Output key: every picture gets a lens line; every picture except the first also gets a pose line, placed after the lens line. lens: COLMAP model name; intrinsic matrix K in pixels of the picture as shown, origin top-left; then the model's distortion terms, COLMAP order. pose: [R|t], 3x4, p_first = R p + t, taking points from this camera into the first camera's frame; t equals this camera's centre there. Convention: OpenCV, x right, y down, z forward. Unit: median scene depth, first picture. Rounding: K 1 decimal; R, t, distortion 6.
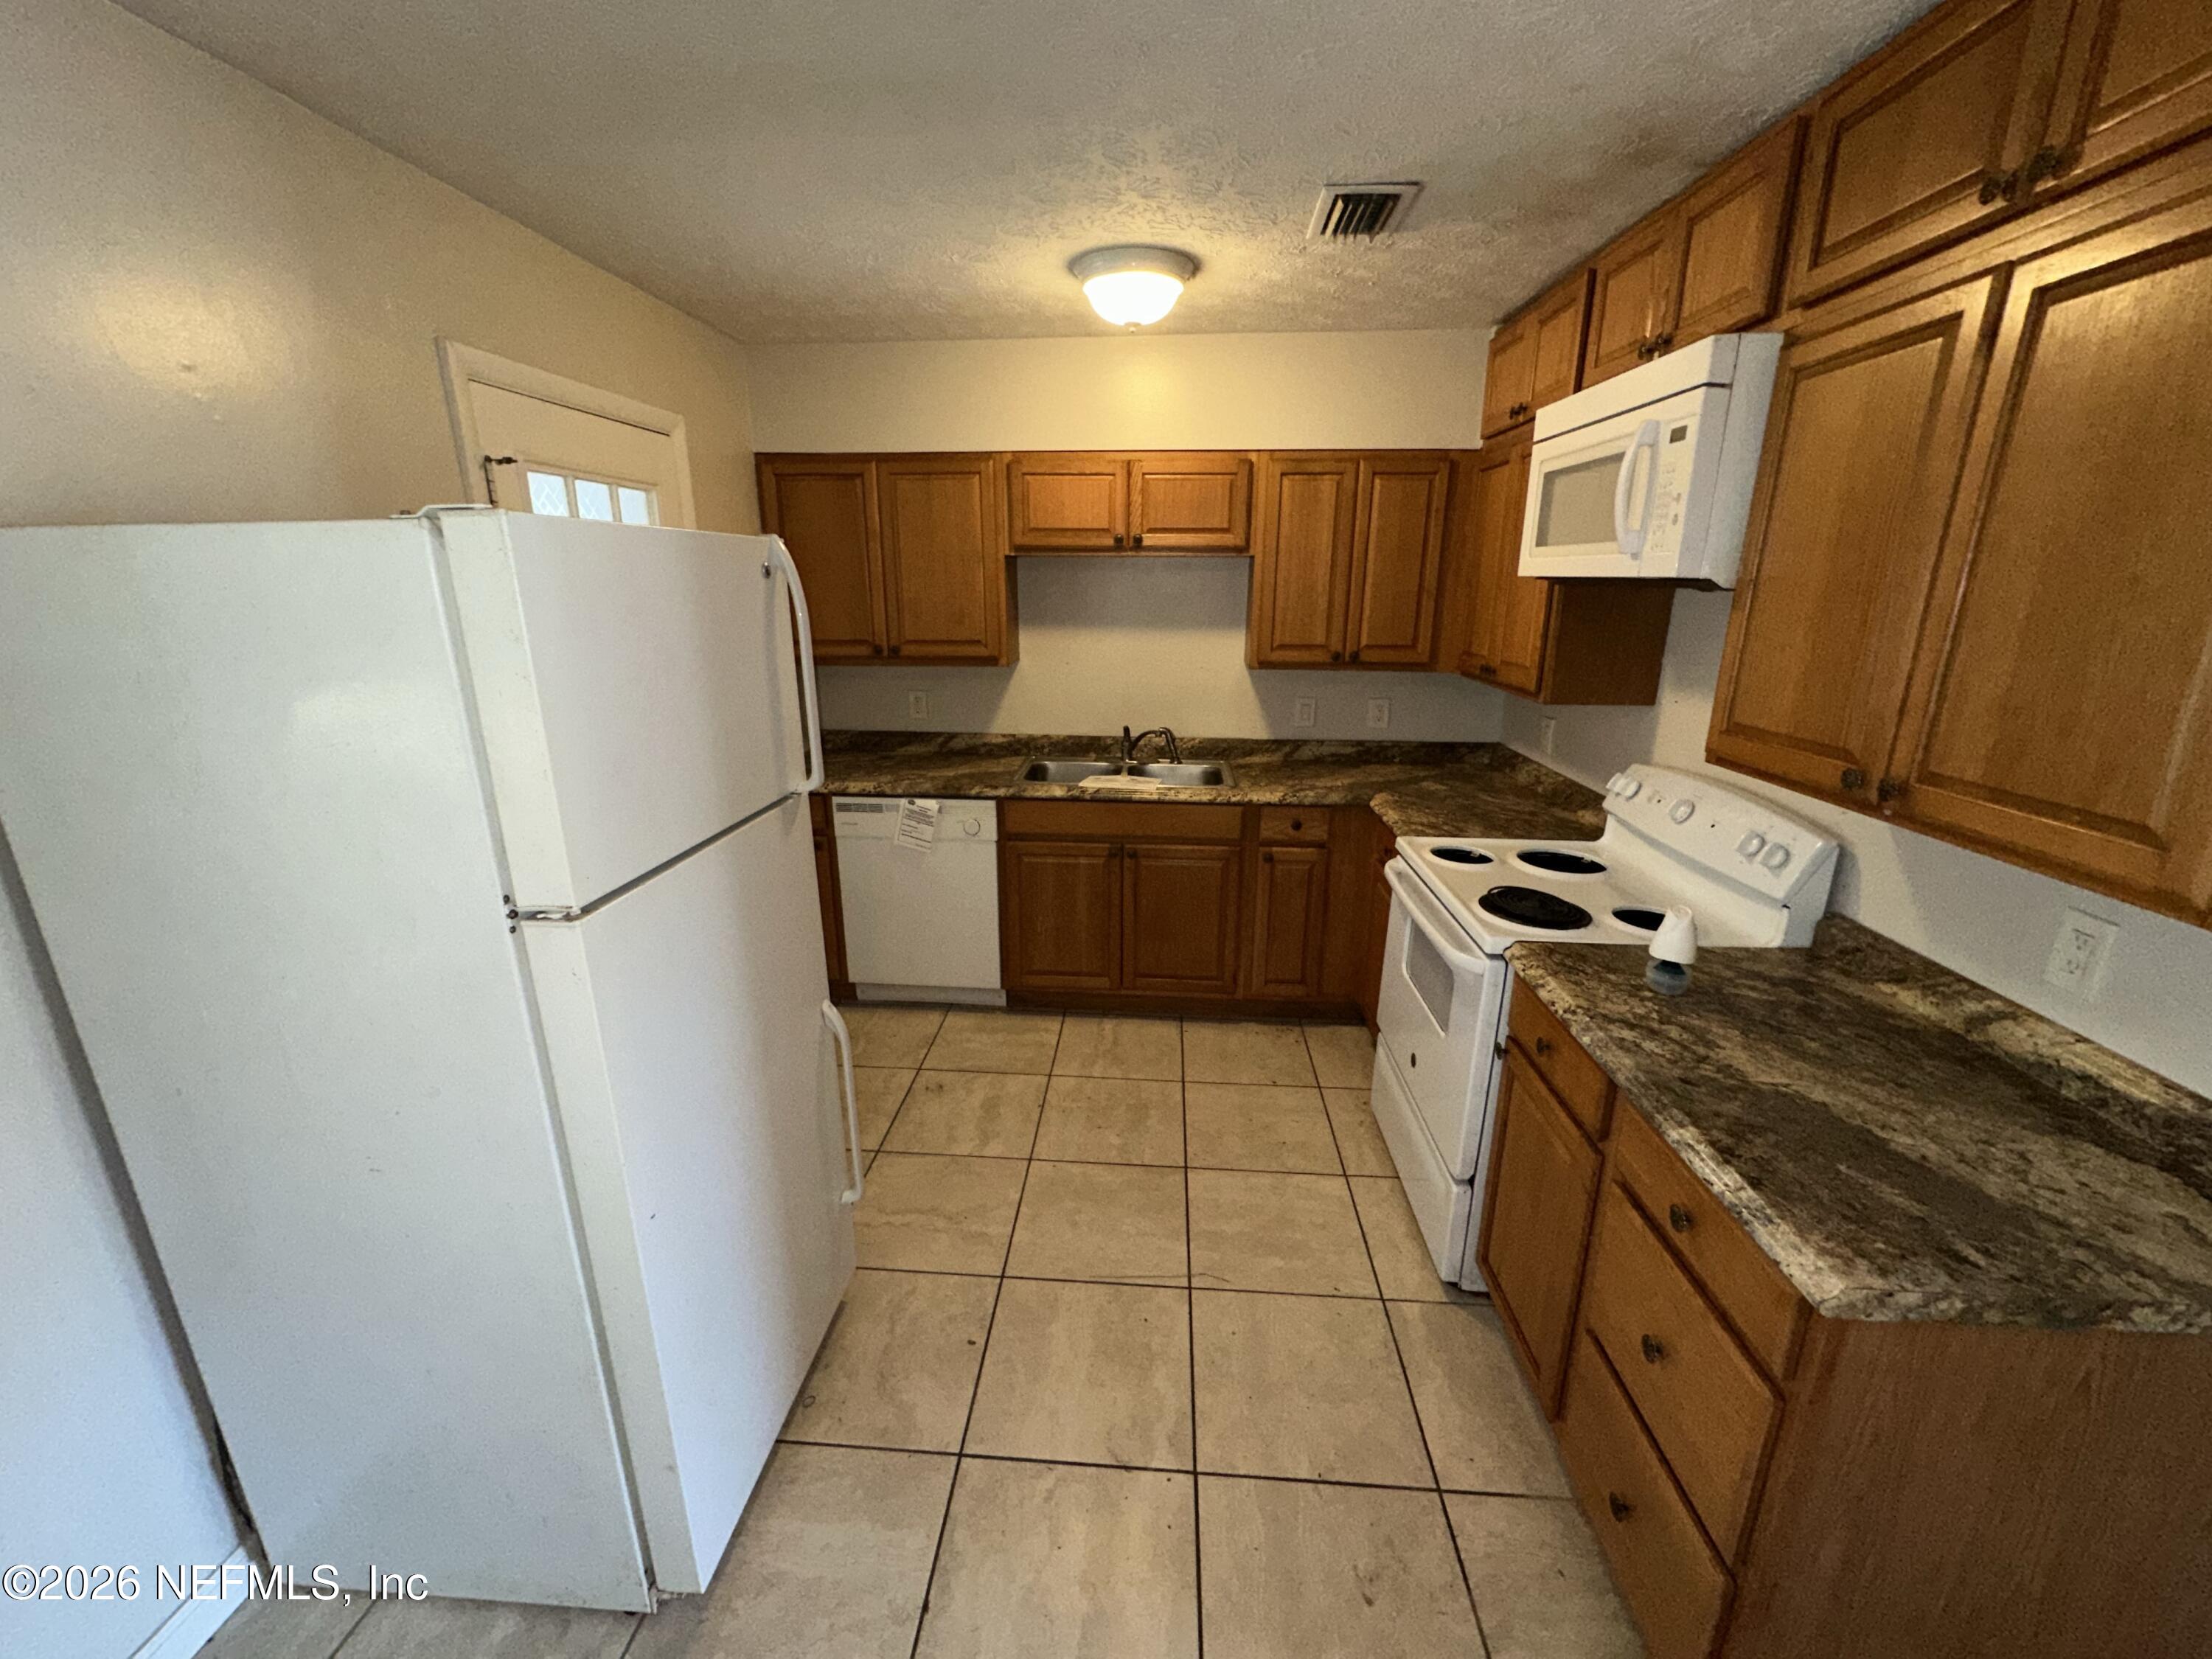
lens RADIAL K [[886.6, 0, 1105.4], [0, 886.6, 831.9], [0, 0, 1]] dist [-0.001152, 0.000224]
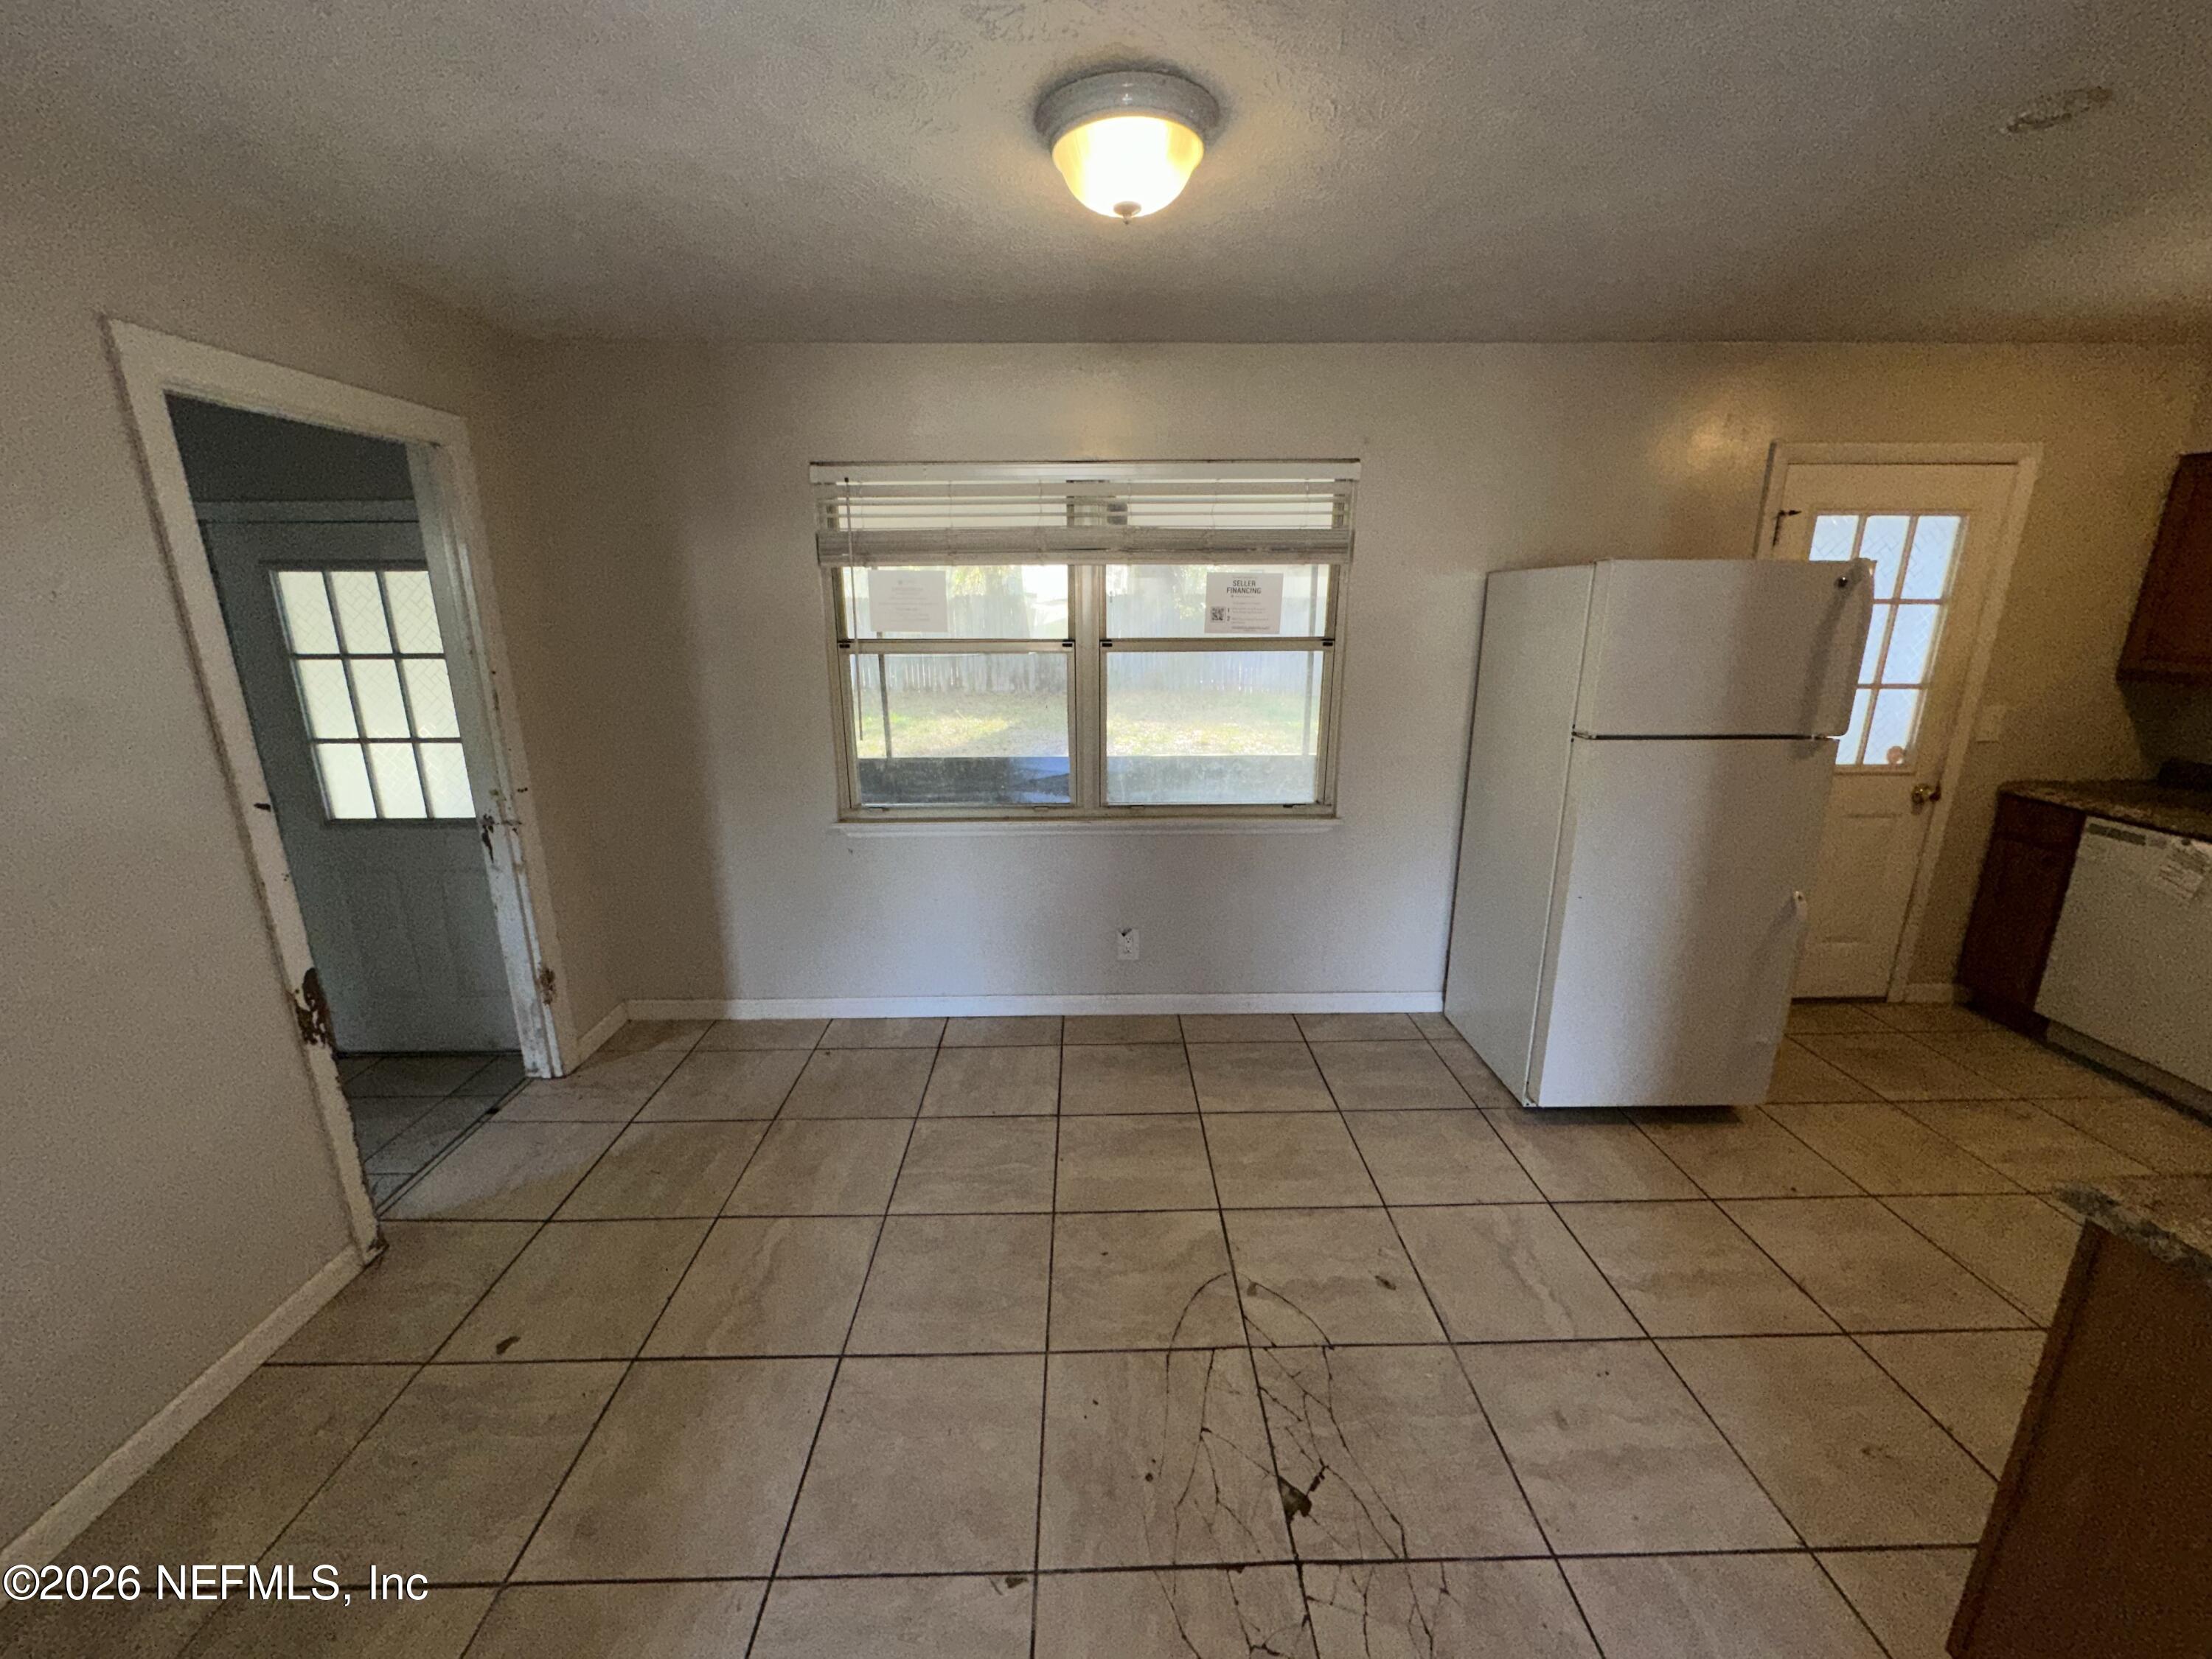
lens RADIAL K [[886.6, 0, 1103.8], [0, 886.6, 832.1], [0, 0, 1]] dist [-0.001152, 0.000224]
pose [[0.092040, 0.262066, -0.960651, 0.523252], [-0.272275, 0.934603, 0.228874, 0.048073], [0.957807, 0.240496, 0.157375, -0.165019]]
